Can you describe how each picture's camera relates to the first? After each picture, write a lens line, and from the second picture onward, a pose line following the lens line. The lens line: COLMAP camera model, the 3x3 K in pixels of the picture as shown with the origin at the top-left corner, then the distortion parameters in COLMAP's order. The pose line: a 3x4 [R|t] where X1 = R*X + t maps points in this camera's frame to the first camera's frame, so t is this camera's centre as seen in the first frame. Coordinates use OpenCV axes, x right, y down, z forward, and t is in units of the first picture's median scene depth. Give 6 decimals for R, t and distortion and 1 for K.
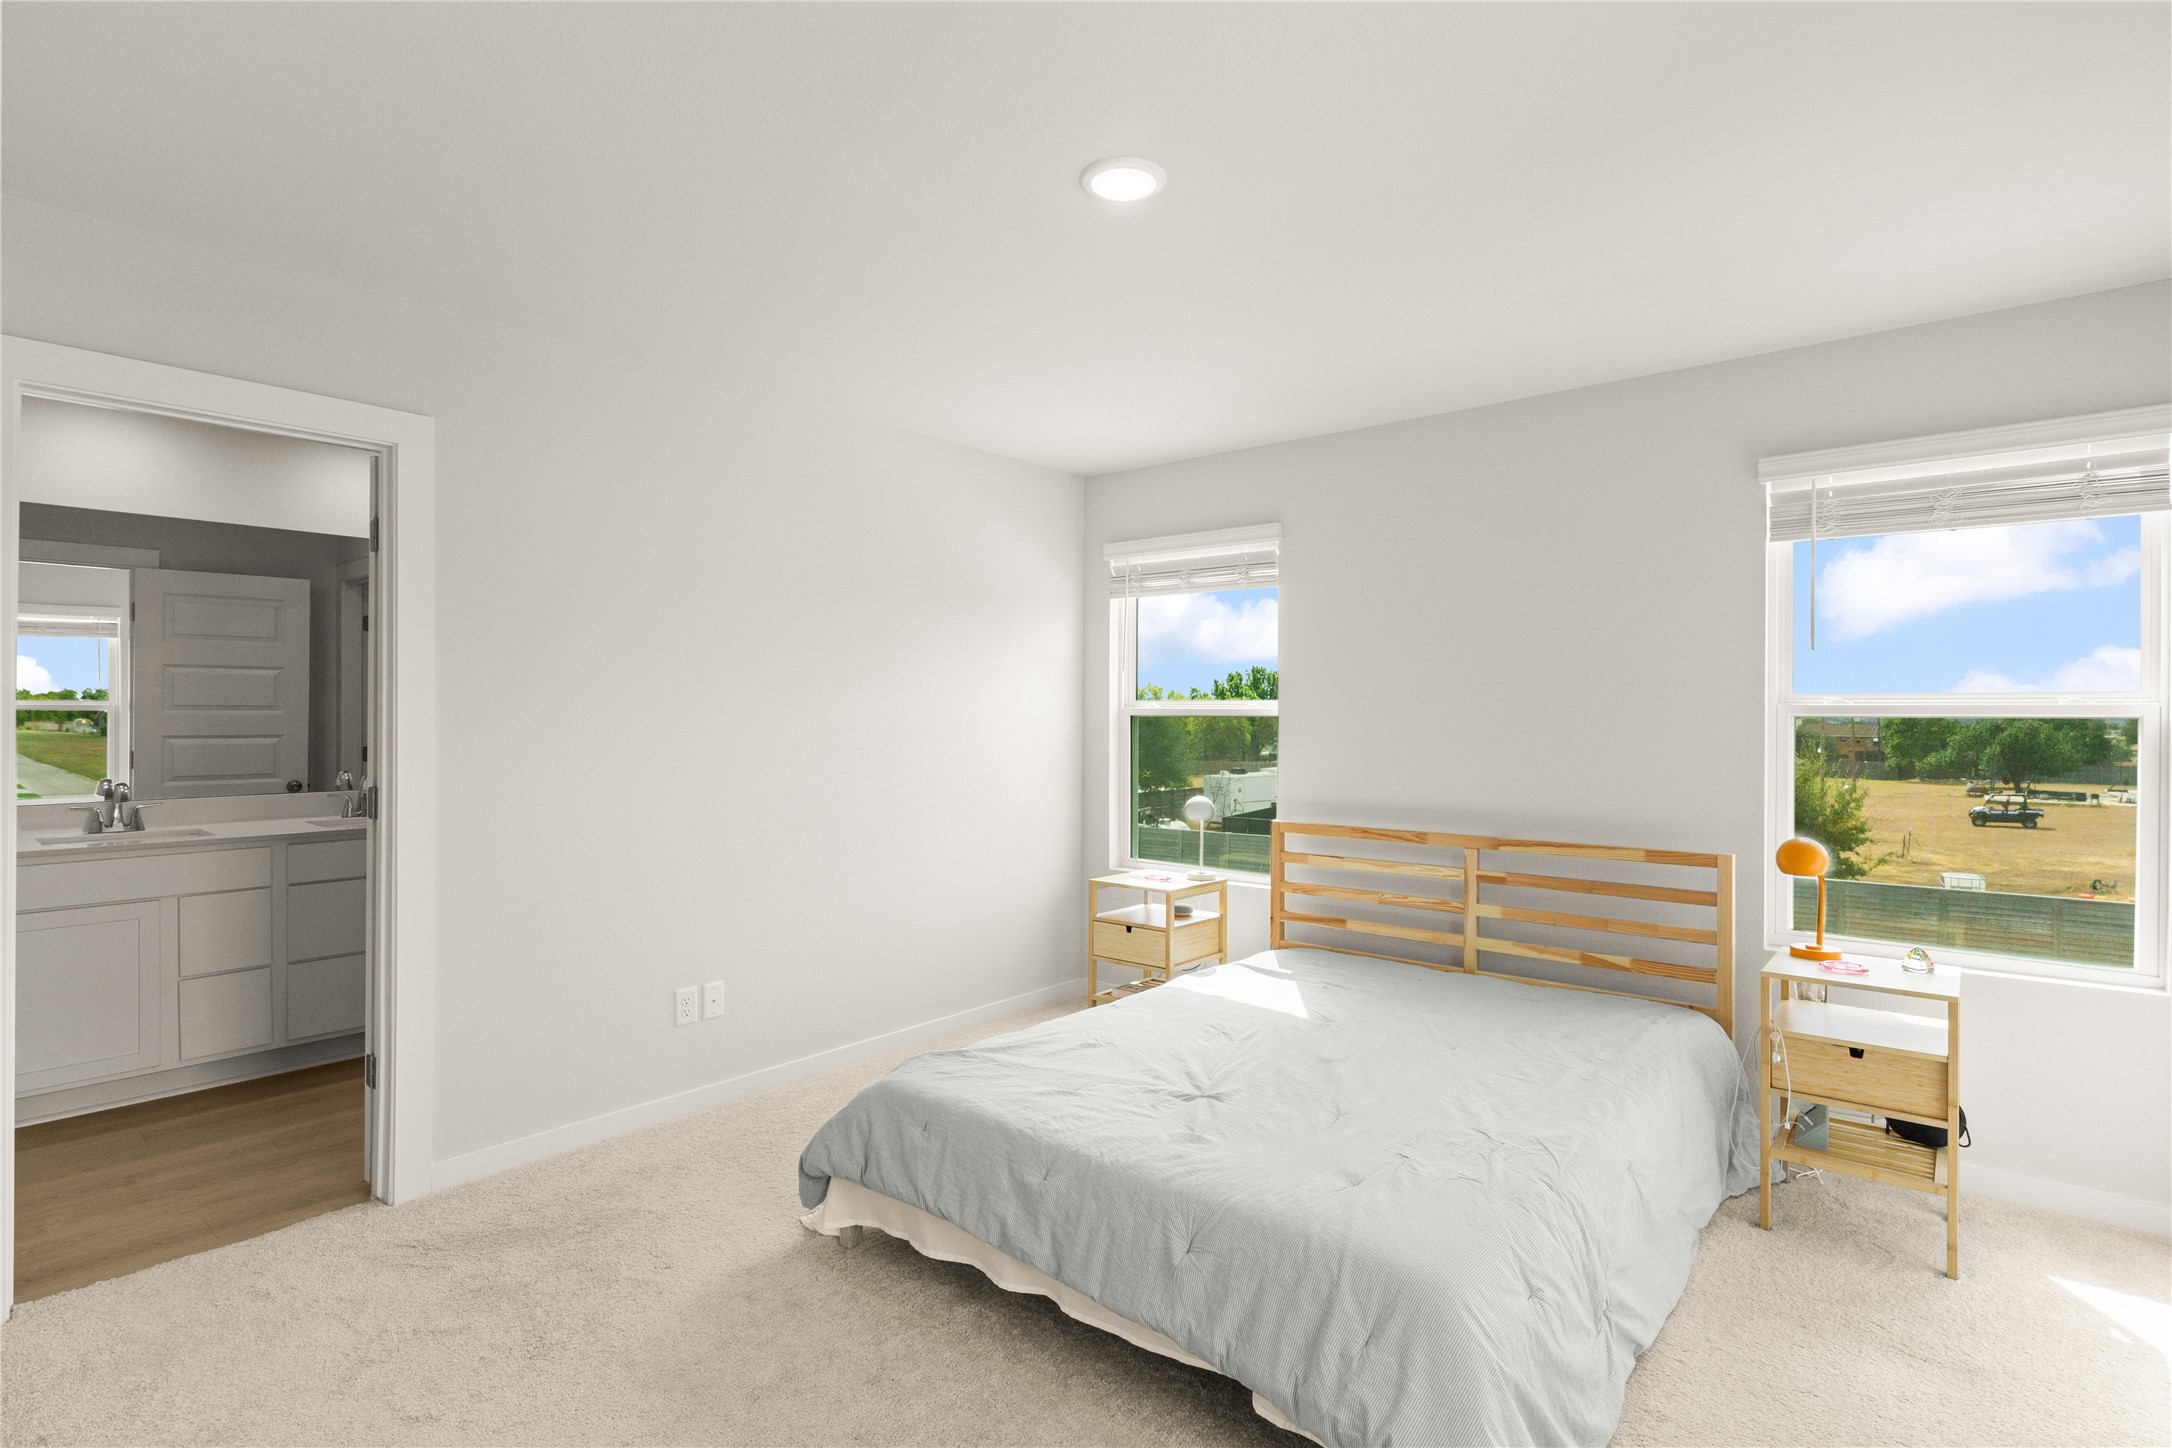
lens RADIAL K [[1071.3, 0, 1083.6], [0, 1071.3, 717.2], [0, 0, 1]] dist [-0.001144, -0.000296]
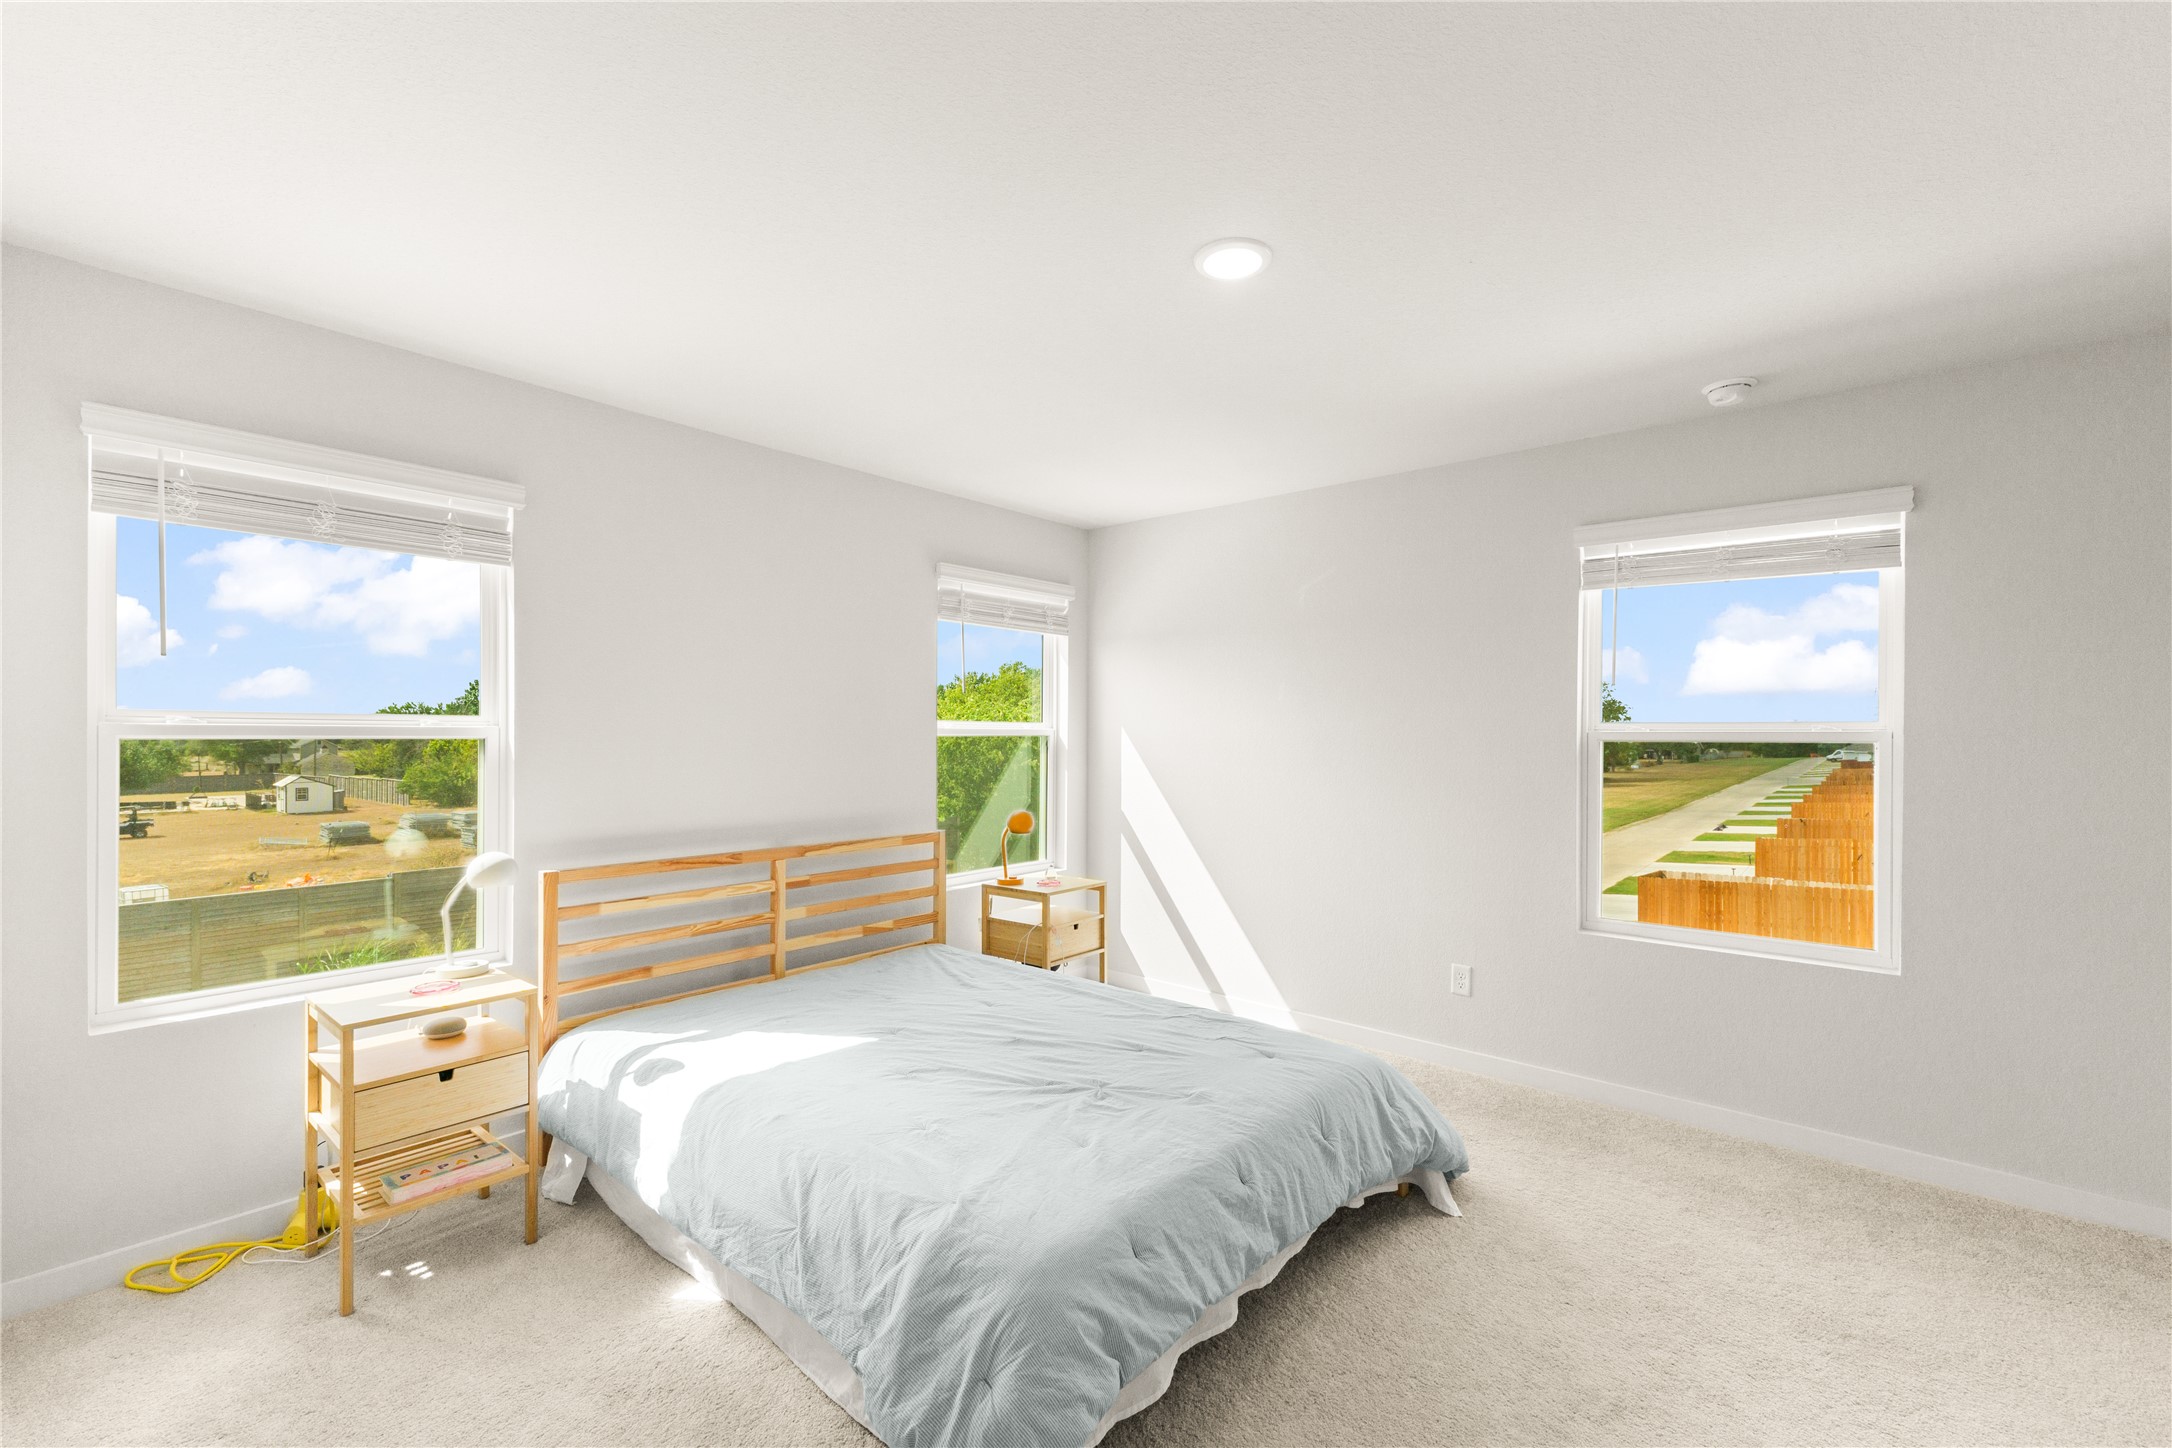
lens RADIAL K [[912.2, 0, 1097.4], [0, 912.2, 731.9], [0, 0, 1]] dist [0.005791, -0.001001]
pose [[-0.004259, 0.000687, 0.999991, -0.546115], [0.001282, 0.999999, -0.000682, -0.004250], [-0.999990, 0.001279, -0.004260, 0.675351]]
